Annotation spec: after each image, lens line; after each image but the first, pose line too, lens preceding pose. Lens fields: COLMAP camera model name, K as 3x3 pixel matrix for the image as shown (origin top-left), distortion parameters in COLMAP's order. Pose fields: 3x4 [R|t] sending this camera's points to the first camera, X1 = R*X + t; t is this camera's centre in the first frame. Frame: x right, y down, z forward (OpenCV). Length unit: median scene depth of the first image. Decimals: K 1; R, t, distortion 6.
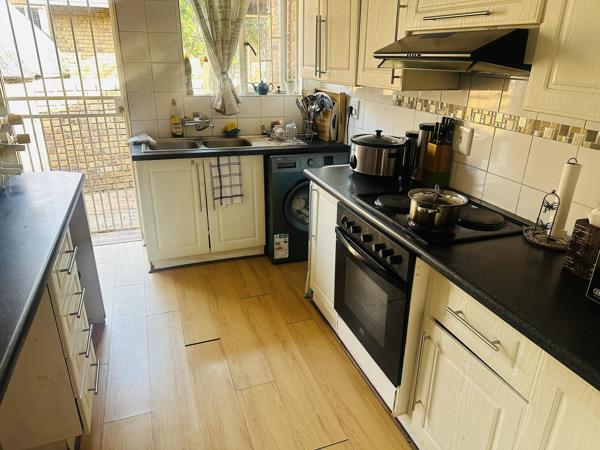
lens RADIAL K [[432.8, 0, 310.5], [0, 432.8, 227.9], [0, 0, 1]] dist [0.085351, -0.110842]
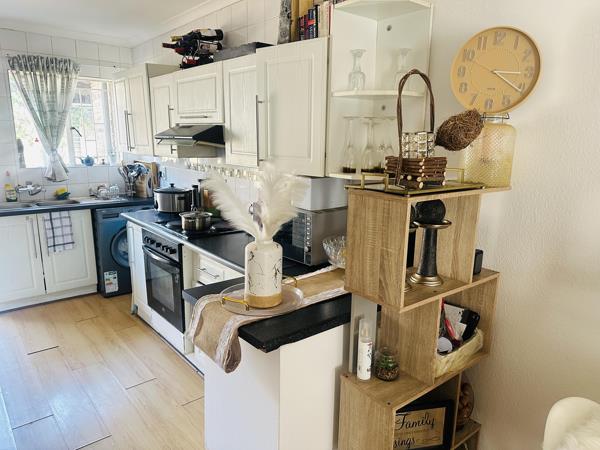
lens RADIAL K [[432.8, 0, 310.5], [0, 432.8, 227.9], [0, 0, 1]] dist [0.085351, -0.110842]
pose [[0.943903, -0.074257, 0.321765, 0.083503], [0.126006, 0.981655, -0.143094, 0.152743], [-0.305237, 0.175611, 0.935944, -0.402546]]
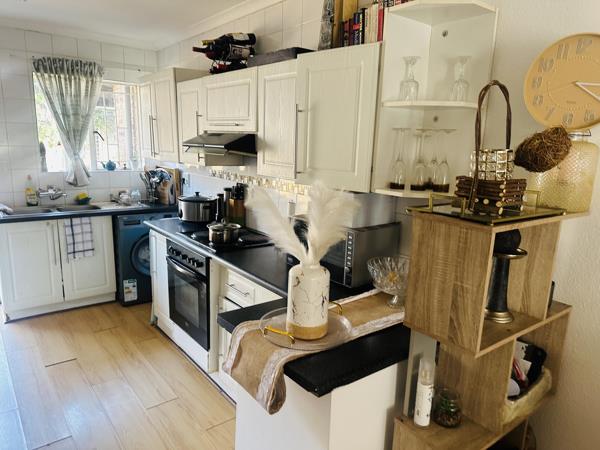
lens RADIAL K [[432.8, 0, 310.5], [0, 432.8, 227.9], [0, 0, 1]] dist [0.085351, -0.110842]
pose [[0.952971, -0.049127, 0.299053, 0.057590], [0.099707, 0.982663, -0.156304, 0.120614], [-0.286189, 0.178771, 0.941348, -0.347401]]
